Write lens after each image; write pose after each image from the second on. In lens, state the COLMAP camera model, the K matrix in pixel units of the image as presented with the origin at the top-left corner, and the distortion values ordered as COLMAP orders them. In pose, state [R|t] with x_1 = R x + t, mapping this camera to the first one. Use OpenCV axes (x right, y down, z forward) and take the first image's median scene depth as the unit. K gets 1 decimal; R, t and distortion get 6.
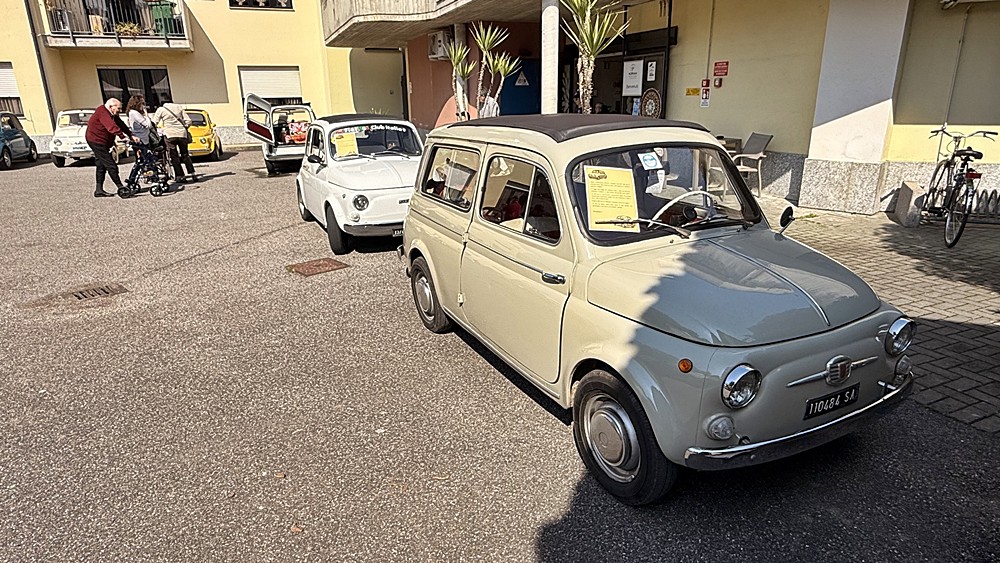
lens RADIAL K [[601.9, 0, 493.3], [0, 601.9, 280.6], [0, 0, 1]] dist [-0.001356, 0.001066]
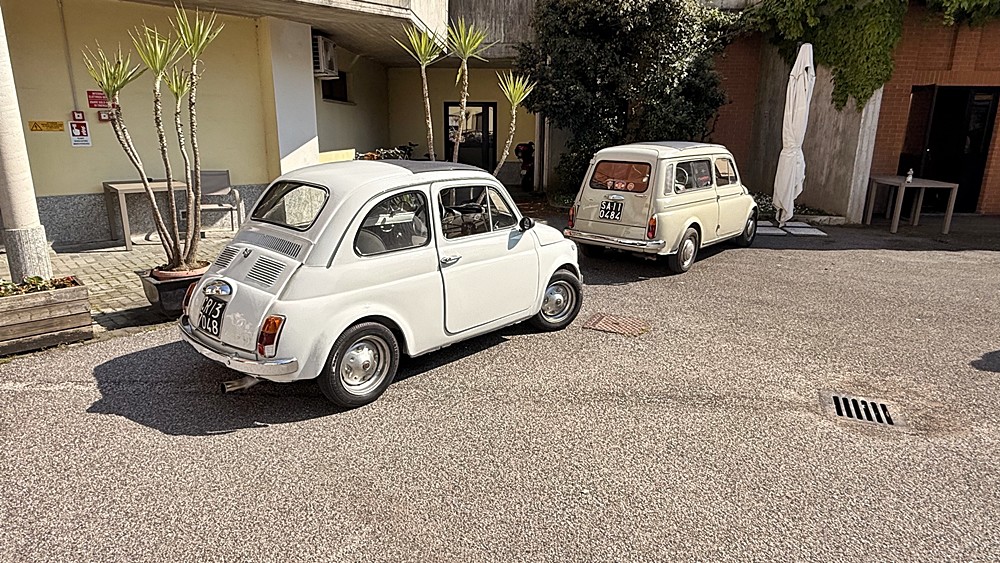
lens RADIAL K [[601.9, 0, 493.3], [0, 601.9, 280.6], [0, 0, 1]] dist [-0.001356, 0.001066]
pose [[-0.388304, -0.224846, 0.893680, -0.824495], [0.261878, 0.902872, 0.340944, -0.363946], [-0.883538, 0.366425, -0.291706, 1.159675]]
